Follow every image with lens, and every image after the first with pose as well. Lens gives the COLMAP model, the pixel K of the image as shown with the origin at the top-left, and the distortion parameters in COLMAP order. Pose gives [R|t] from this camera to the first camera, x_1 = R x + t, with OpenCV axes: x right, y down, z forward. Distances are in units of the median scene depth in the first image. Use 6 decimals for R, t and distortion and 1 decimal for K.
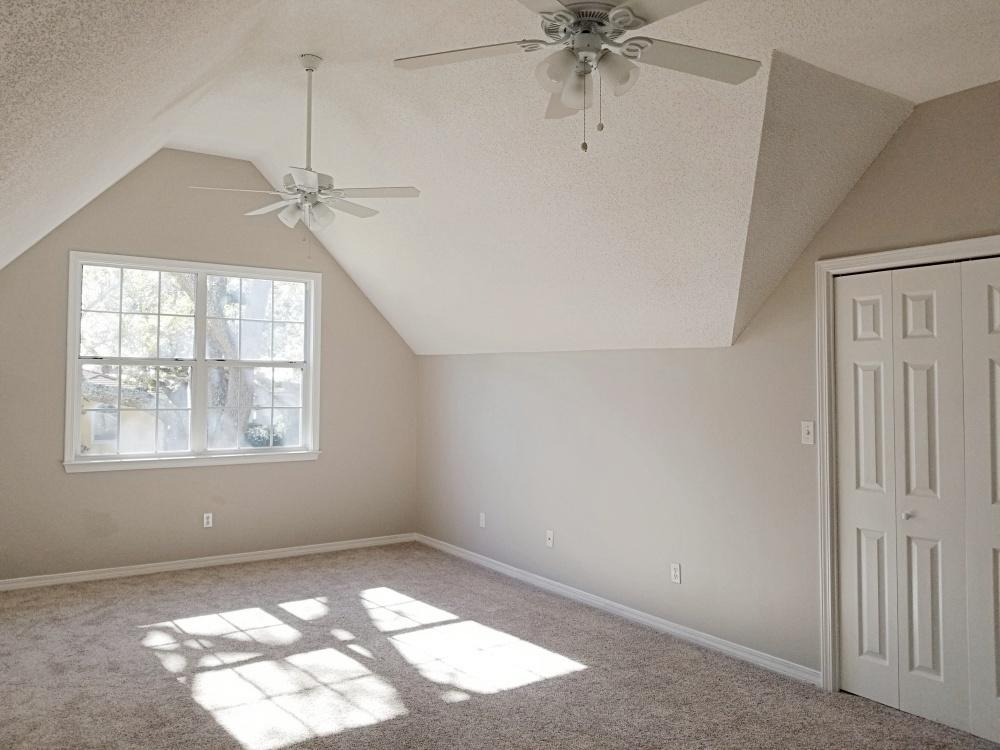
lens RADIAL K [[768.2, 0, 500.0], [0, 768.2, 375.0], [0, 0, 1]] dist [0.100595, -0.178477]
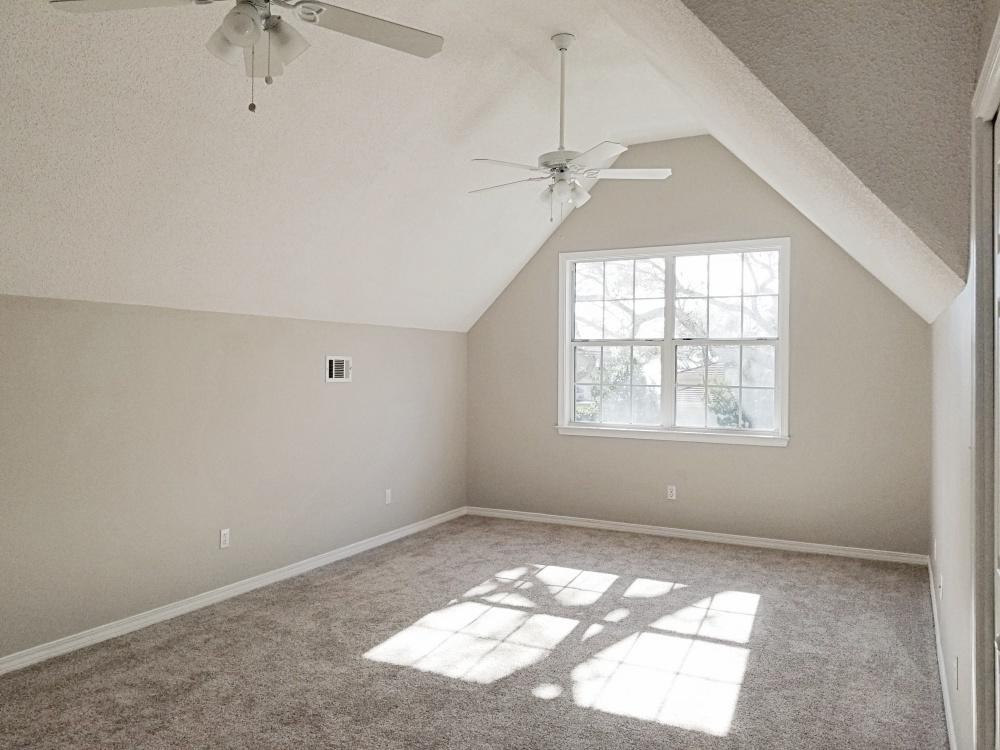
lens RADIAL K [[768.2, 0, 500.0], [0, 768.2, 375.0], [0, 0, 1]] dist [0.100595, -0.178477]
pose [[0.492068, 0.007475, -0.870525, 0.579398], [0.006224, 0.999907, 0.012104, 0.021039], [0.870534, -0.011374, 0.491976, 0.408347]]
